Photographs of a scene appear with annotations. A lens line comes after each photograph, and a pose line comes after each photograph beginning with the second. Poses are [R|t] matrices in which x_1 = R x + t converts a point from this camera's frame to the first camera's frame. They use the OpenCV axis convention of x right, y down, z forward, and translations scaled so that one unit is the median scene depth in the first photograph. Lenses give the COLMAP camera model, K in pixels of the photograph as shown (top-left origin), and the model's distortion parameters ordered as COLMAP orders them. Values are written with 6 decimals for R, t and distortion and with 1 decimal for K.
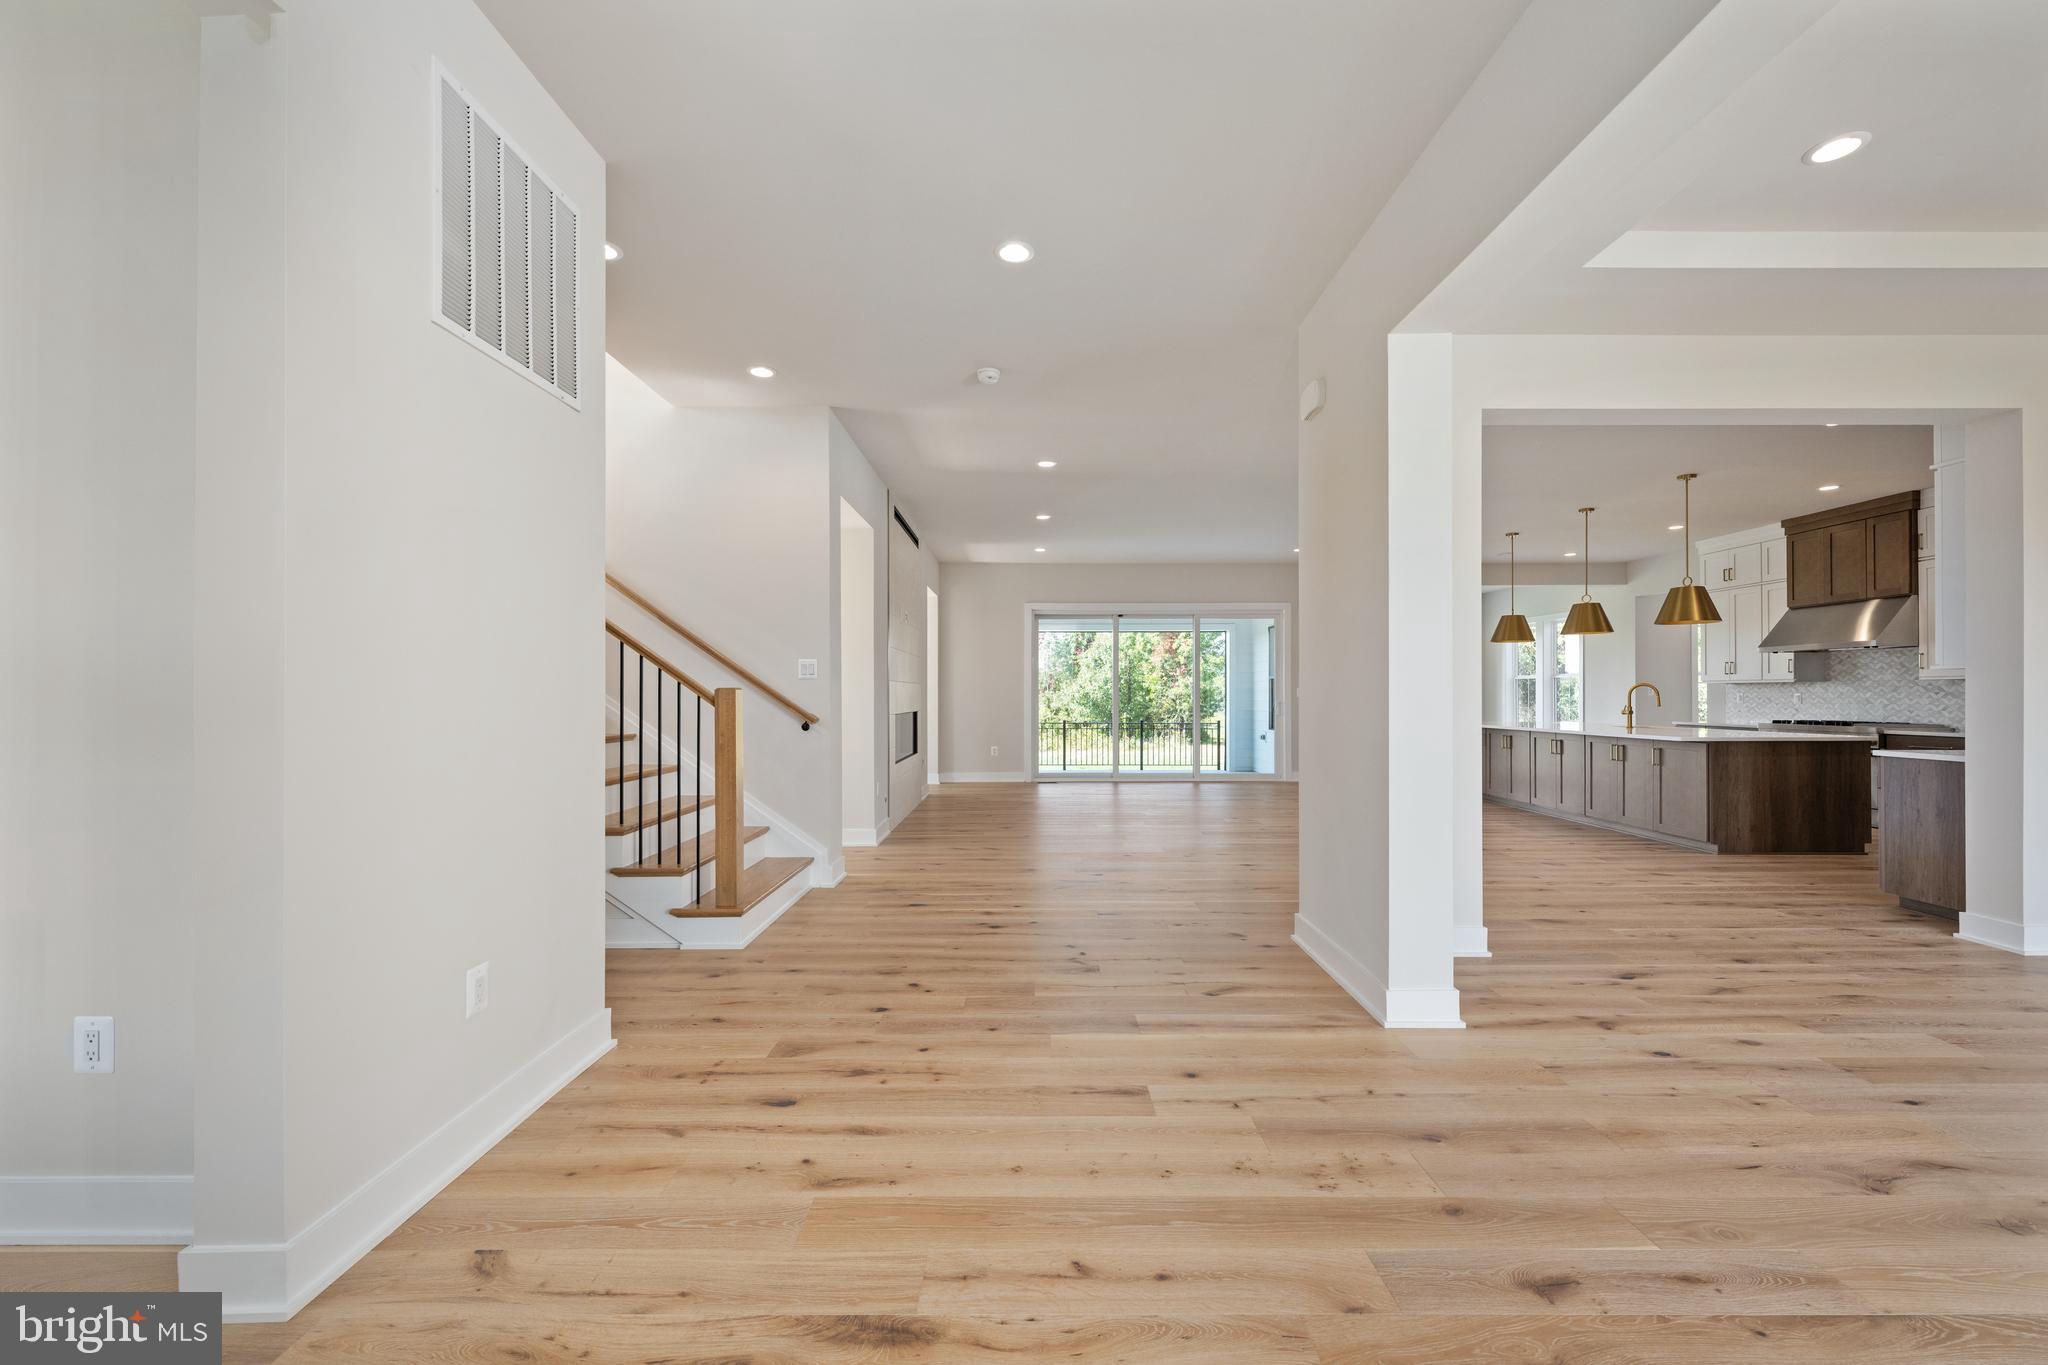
lens RADIAL K [[831.4, 0, 1028.4], [0, 831.4, 689.3], [0, 0, 1]] dist [-0.001994, 0.000101]
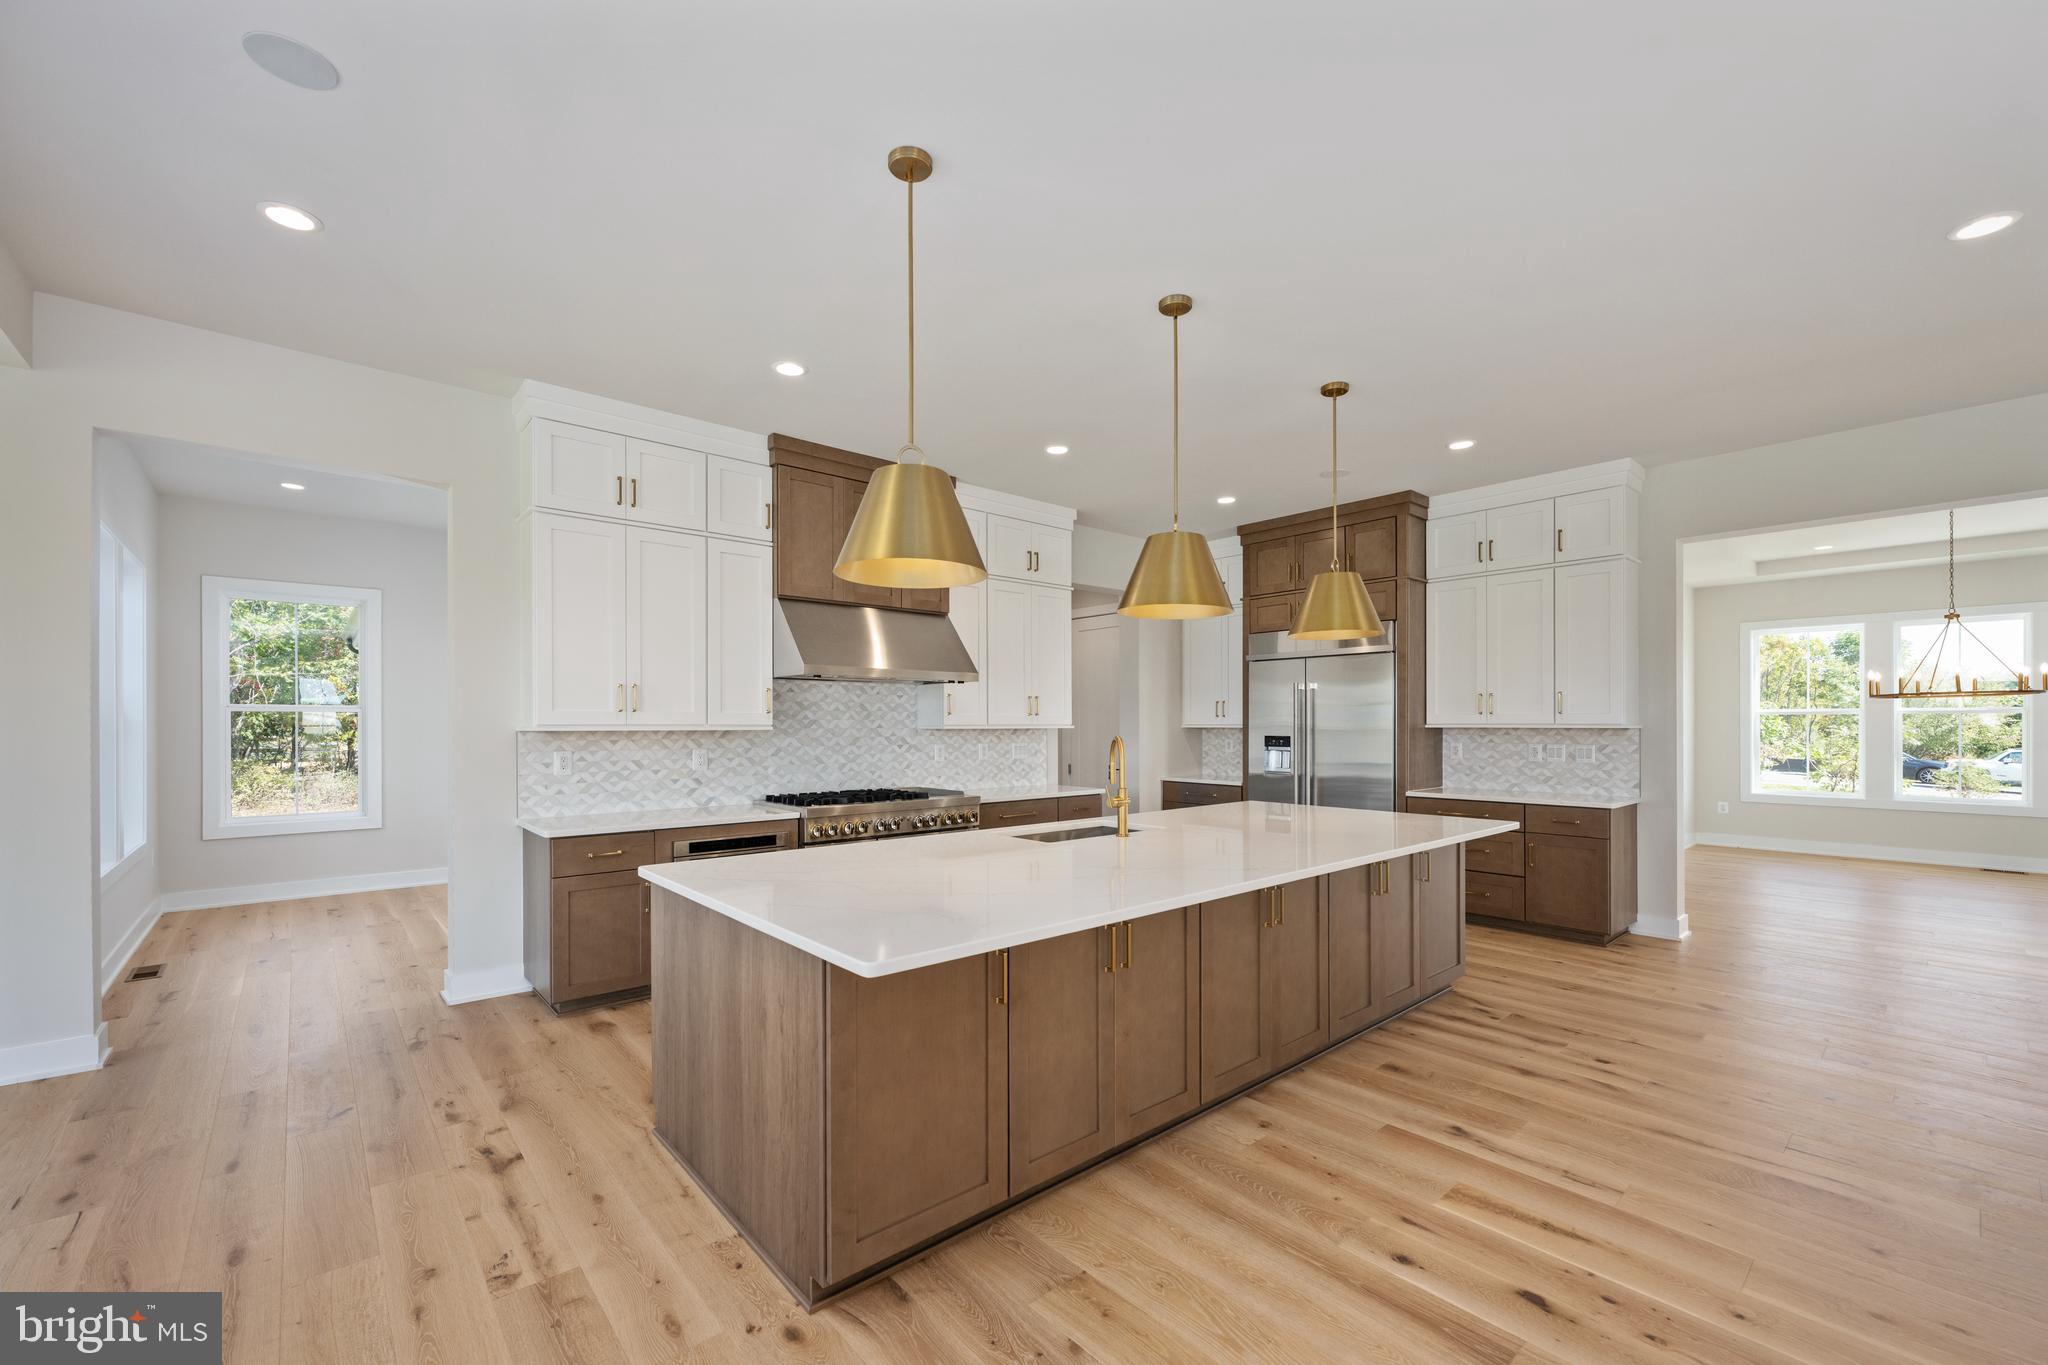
lens RADIAL K [[831.4, 0, 999.4], [0, 831.4, 725.6], [0, 0, 1]] dist [-0.001994, 0.000101]
pose [[-0.647721, 0.005744, 0.761856, 0.467867], [0.000091, 0.999972, -0.007462, -0.008694], [-0.761878, -0.004764, -0.647703, 1.459125]]
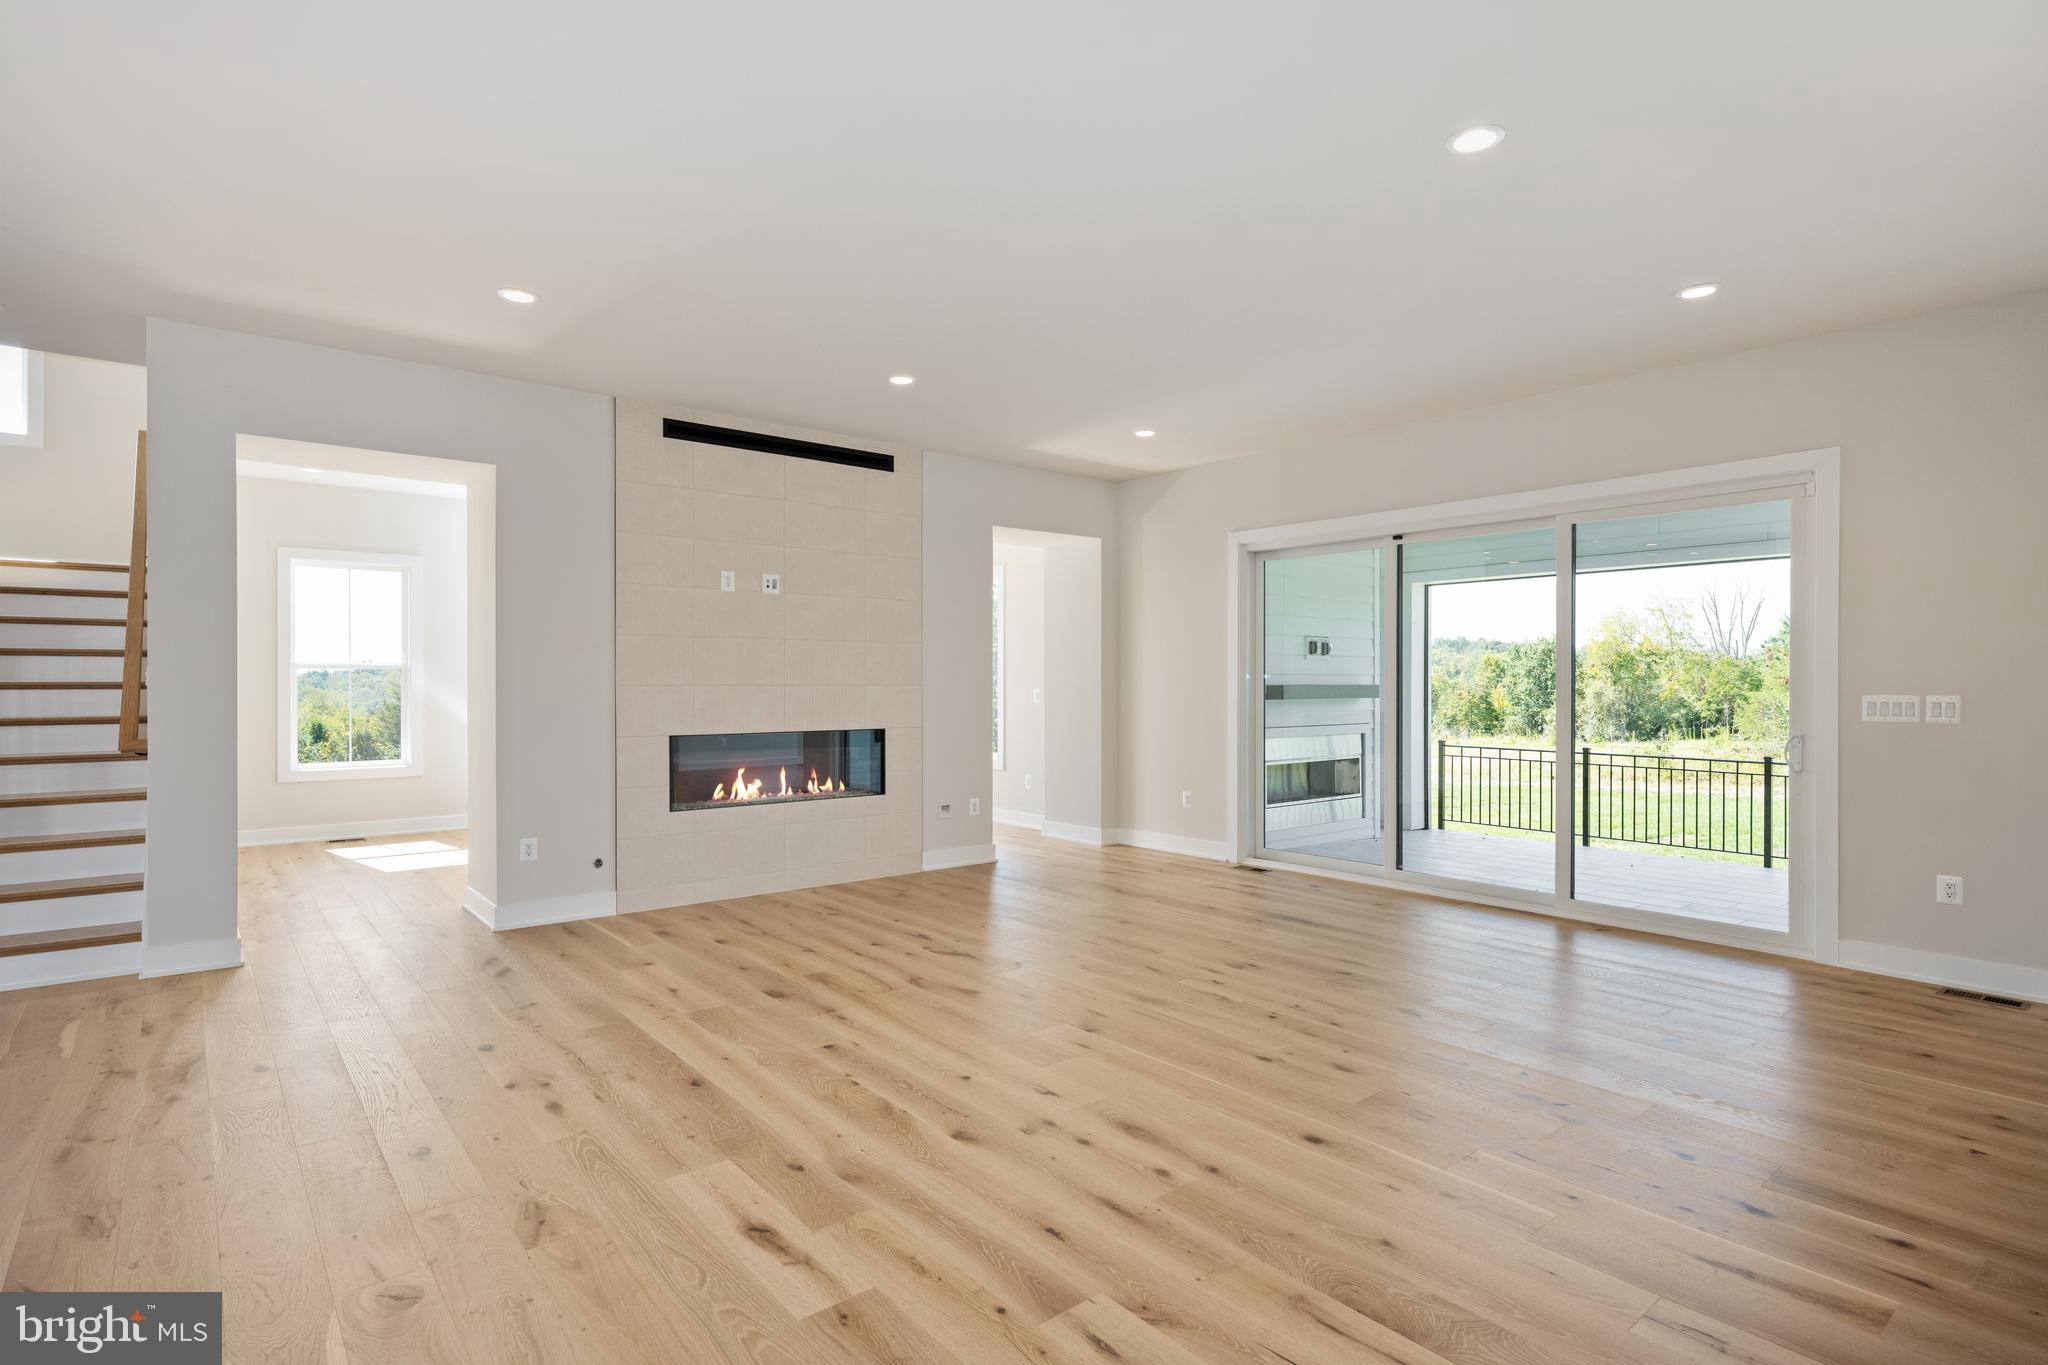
lens RADIAL K [[1026.6, 0, 1024.4], [0, 1026.6, 684.2], [0, 0, 1]] dist [-0.003548, 0.000448]
pose [[0.637345, 0.004405, -0.770566, 0.670512], [0.002317, 0.999968, 0.007633, -0.016061], [0.770575, -0.006650, 0.637314, 0.731068]]
